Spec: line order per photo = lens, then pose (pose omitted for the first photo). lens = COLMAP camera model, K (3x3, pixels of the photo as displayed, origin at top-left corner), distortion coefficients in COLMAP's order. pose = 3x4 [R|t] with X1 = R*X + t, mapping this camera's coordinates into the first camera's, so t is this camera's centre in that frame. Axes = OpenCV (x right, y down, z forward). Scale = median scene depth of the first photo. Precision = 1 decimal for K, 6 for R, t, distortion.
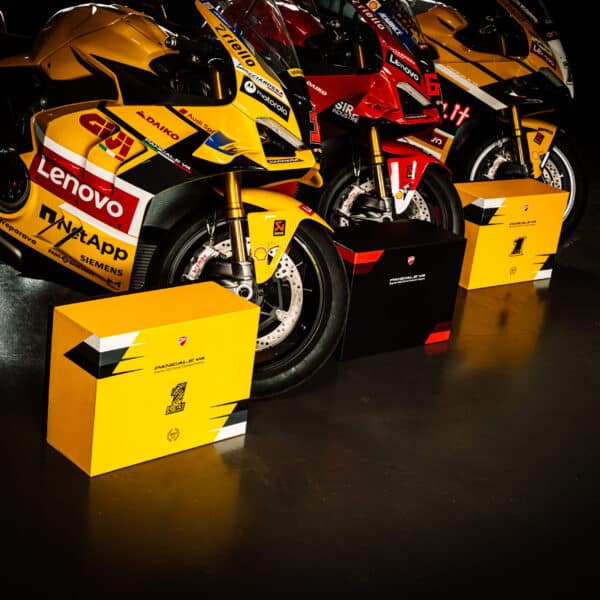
lens RADIAL K [[1171.8, 0, 300.0], [0, 1171.8, 300.0], [0, 0, 1]] dist [0.065506, 0.245529]
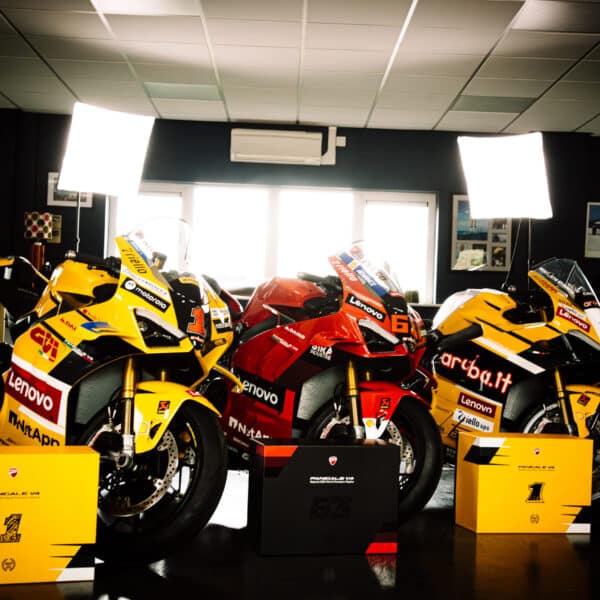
lens RADIAL K [[1138.8, 0, 300.0], [0, 1138.8, 300.0], [0, 0, 1]] dist [0.069874, 0.086140]
pose [[0.924175, -0.098713, -0.368994, 0.503294], [-0.055616, 0.920960, -0.385669, 0.252217], [0.377899, 0.376947, 0.845638, 0.071975]]
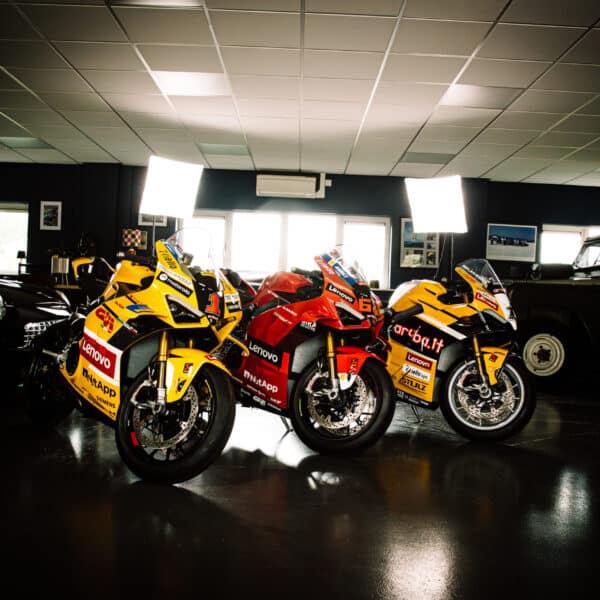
lens RADIAL K [[688.8, 0, 300.0], [0, 688.8, 300.0], [0, 0, 1]] dist [-0.080215, 0.005433]
pose [[0.920285, -0.089480, -0.380880, 0.447877], [-0.060964, 0.928810, -0.365508, 0.167804], [0.386470, 0.359591, 0.849314, 0.253920]]
